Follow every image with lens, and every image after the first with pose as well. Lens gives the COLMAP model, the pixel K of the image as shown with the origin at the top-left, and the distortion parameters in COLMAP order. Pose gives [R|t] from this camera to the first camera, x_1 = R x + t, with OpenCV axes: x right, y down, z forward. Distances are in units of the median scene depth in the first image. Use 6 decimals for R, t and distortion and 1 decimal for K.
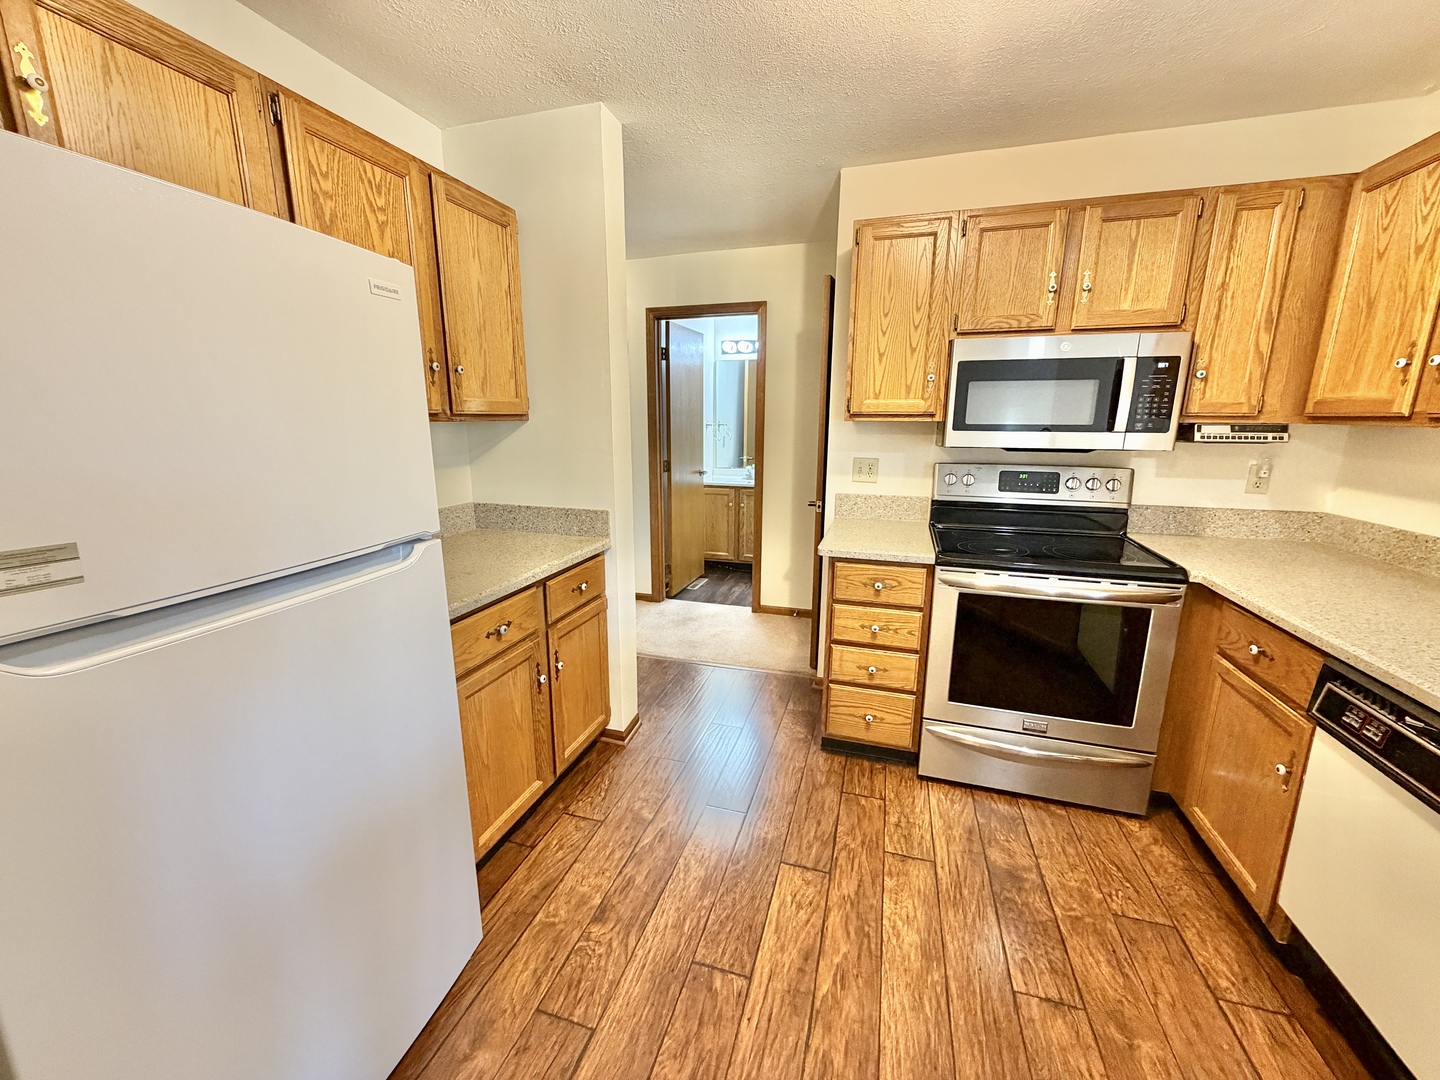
lens RADIAL K [[573.3, 0, 714.1], [0, 573.3, 544.8], [0, 0, 1]] dist [-0.001553, 0.000015]
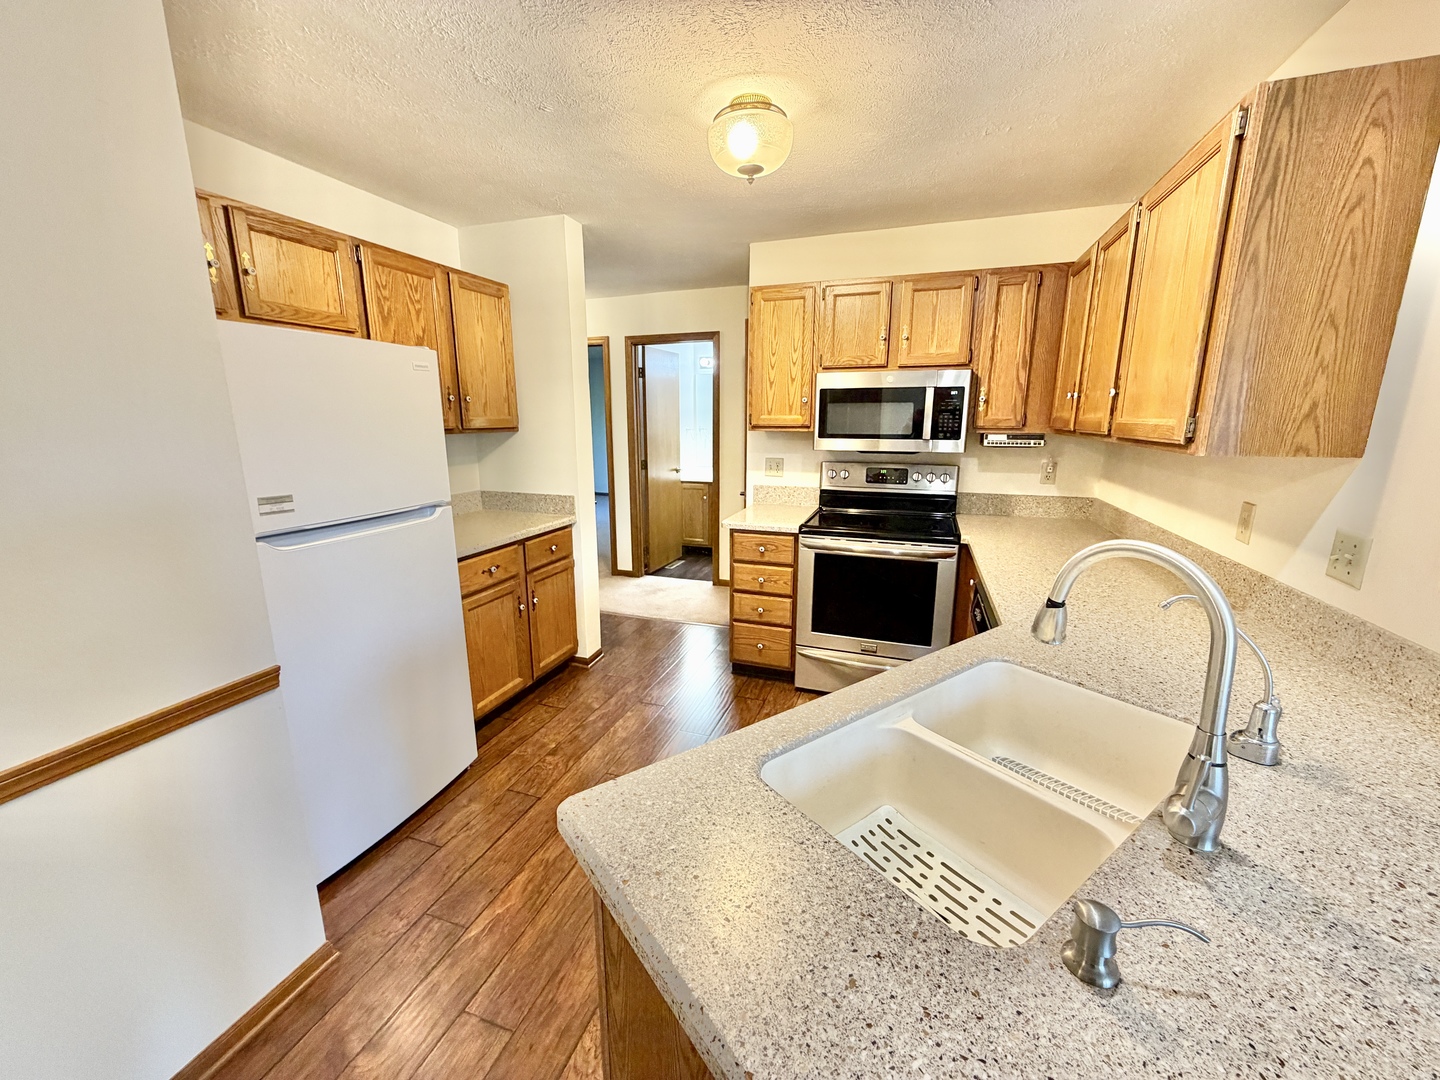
lens RADIAL K [[573.3, 0, 714.6], [0, 573.3, 545.0], [0, 0, 1]] dist [-0.001553, 0.000015]
pose [[0.999302, 0.004960, -0.037017, 0.234184], [-0.004957, 0.999988, 0.000196, 0.065198], [0.037018, -0.000012, 0.999315, -0.429063]]
